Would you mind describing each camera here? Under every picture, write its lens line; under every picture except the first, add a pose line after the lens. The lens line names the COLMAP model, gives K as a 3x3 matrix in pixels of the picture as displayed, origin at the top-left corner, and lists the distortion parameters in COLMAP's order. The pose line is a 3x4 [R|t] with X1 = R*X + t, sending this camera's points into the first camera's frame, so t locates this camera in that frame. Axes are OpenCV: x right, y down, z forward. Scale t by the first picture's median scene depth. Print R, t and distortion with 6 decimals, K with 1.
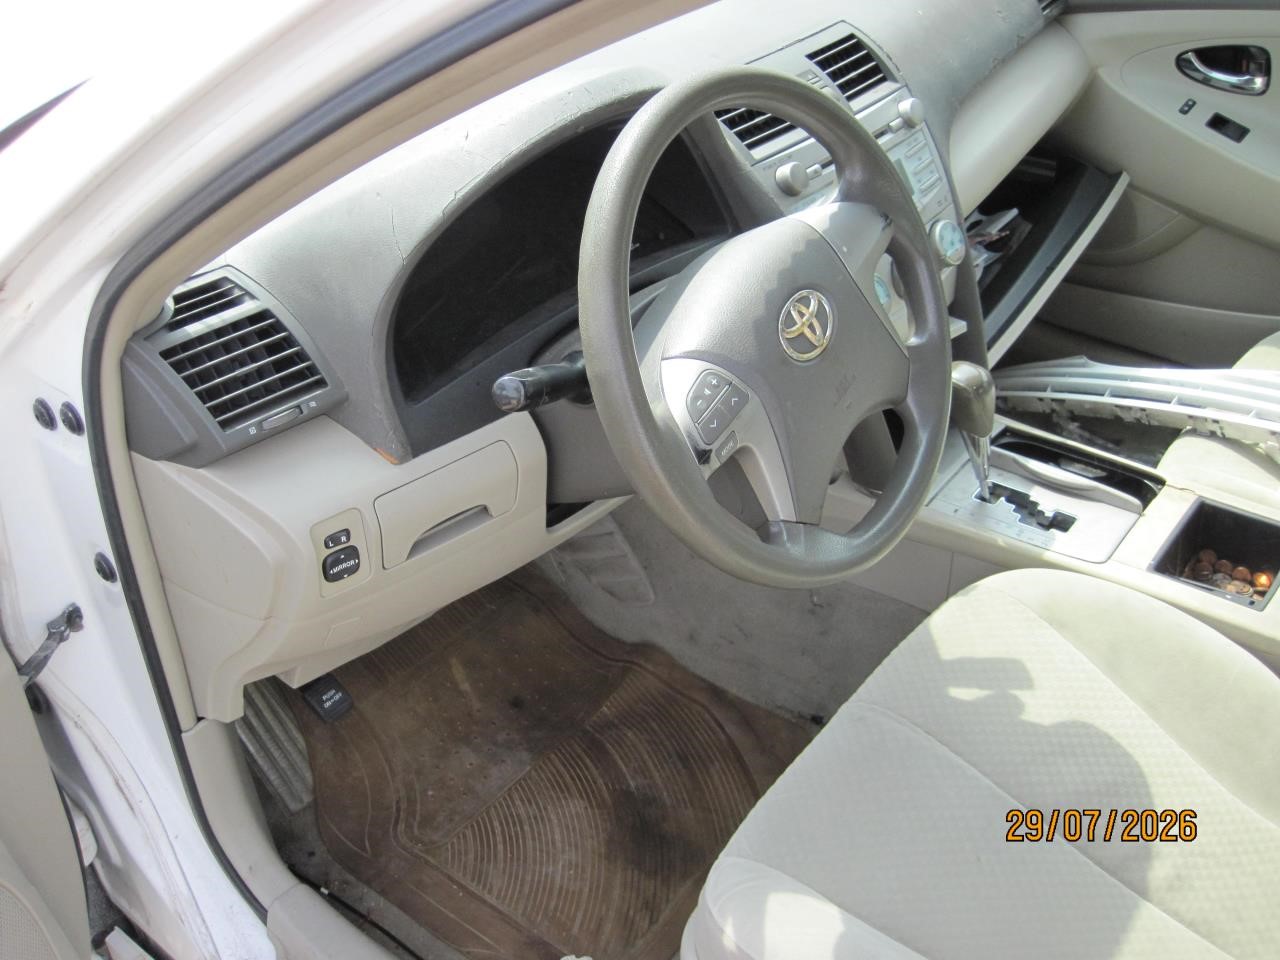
lens RADIAL K [[1302.0, 0, 640.0], [0, 1302.0, 480.0], [0, 0, 1]] dist [-0.176785, 0.135146]
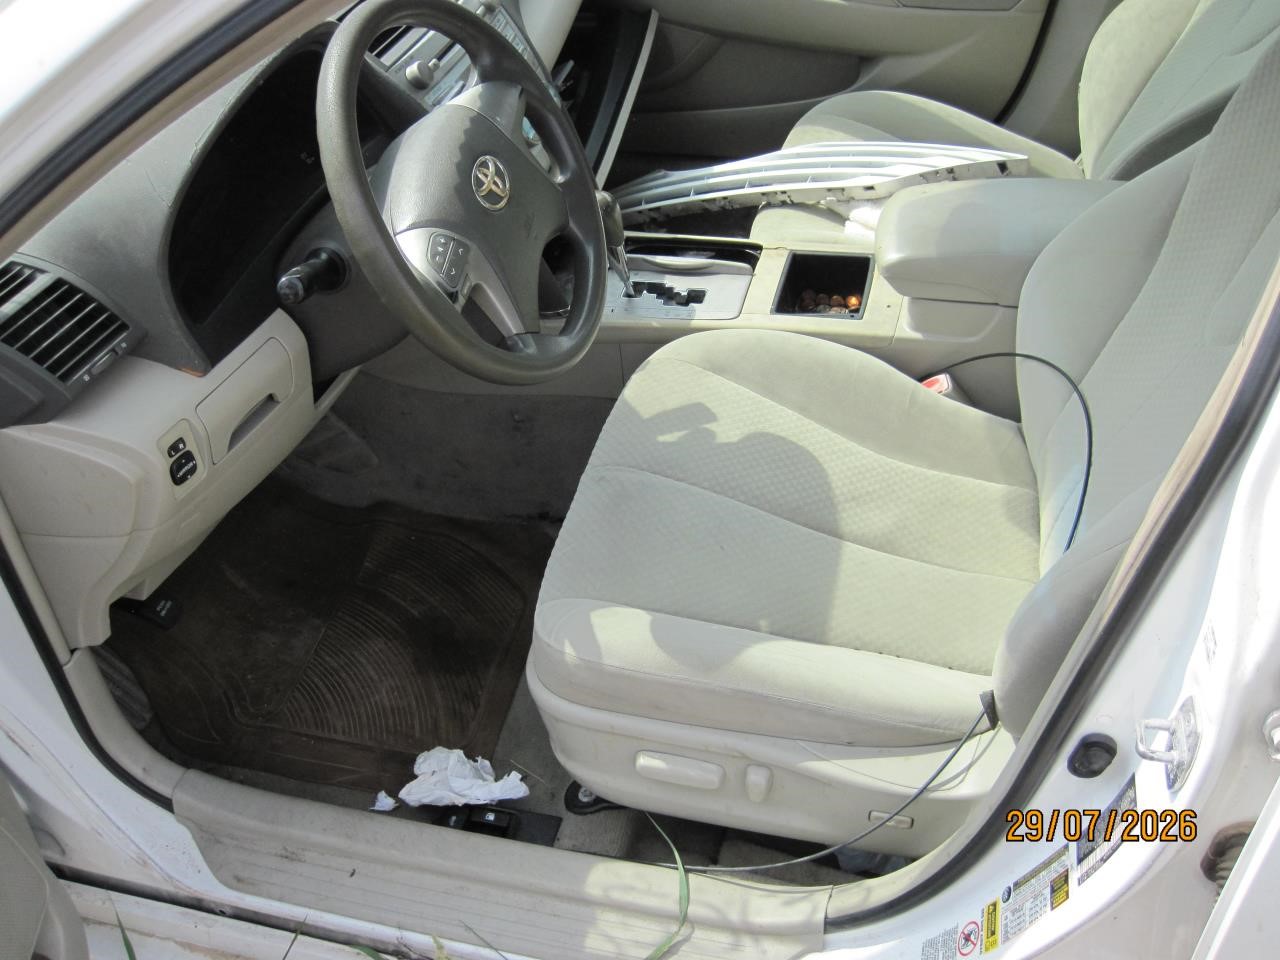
lens RADIAL K [[1302.0, 0, 640.0], [0, 1302.0, 480.0], [0, 0, 1]] dist [-0.176785, 0.135146]
pose [[0.911354, -0.292897, 0.289213, -0.141846], [0.266238, 0.955302, 0.128514, 0.027237], [-0.313927, -0.040122, 0.948599, -0.197468]]
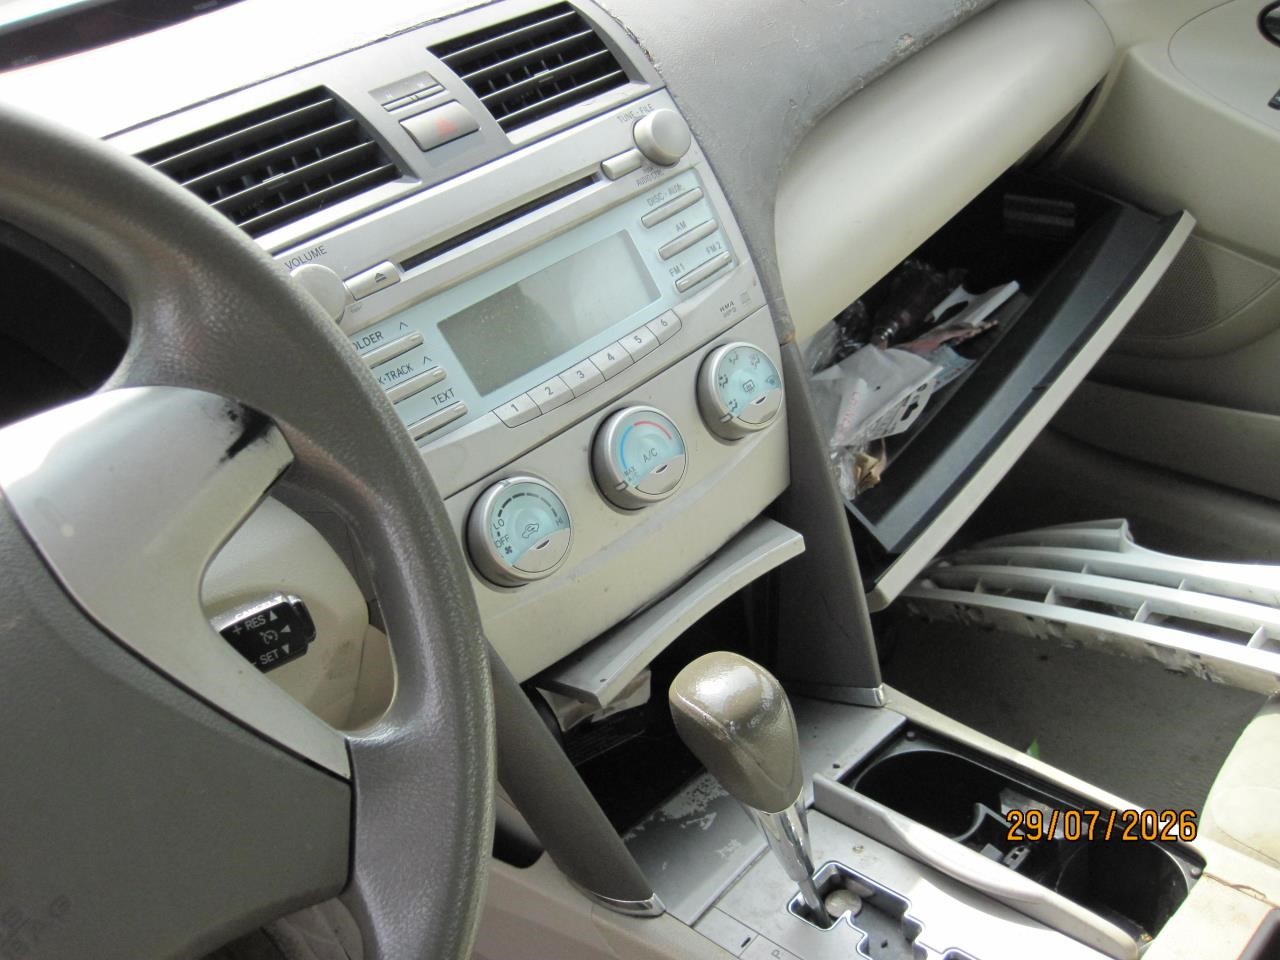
lens RADIAL K [[1302.0, 0, 640.0], [0, 1302.0, 480.0], [0, 0, 1]] dist [-0.176785, 0.135146]
pose [[0.989708, -0.040477, -0.137255, 0.290962], [0.033890, 0.998174, -0.049997, -0.134136], [0.139028, 0.044831, 0.989273, 0.529522]]
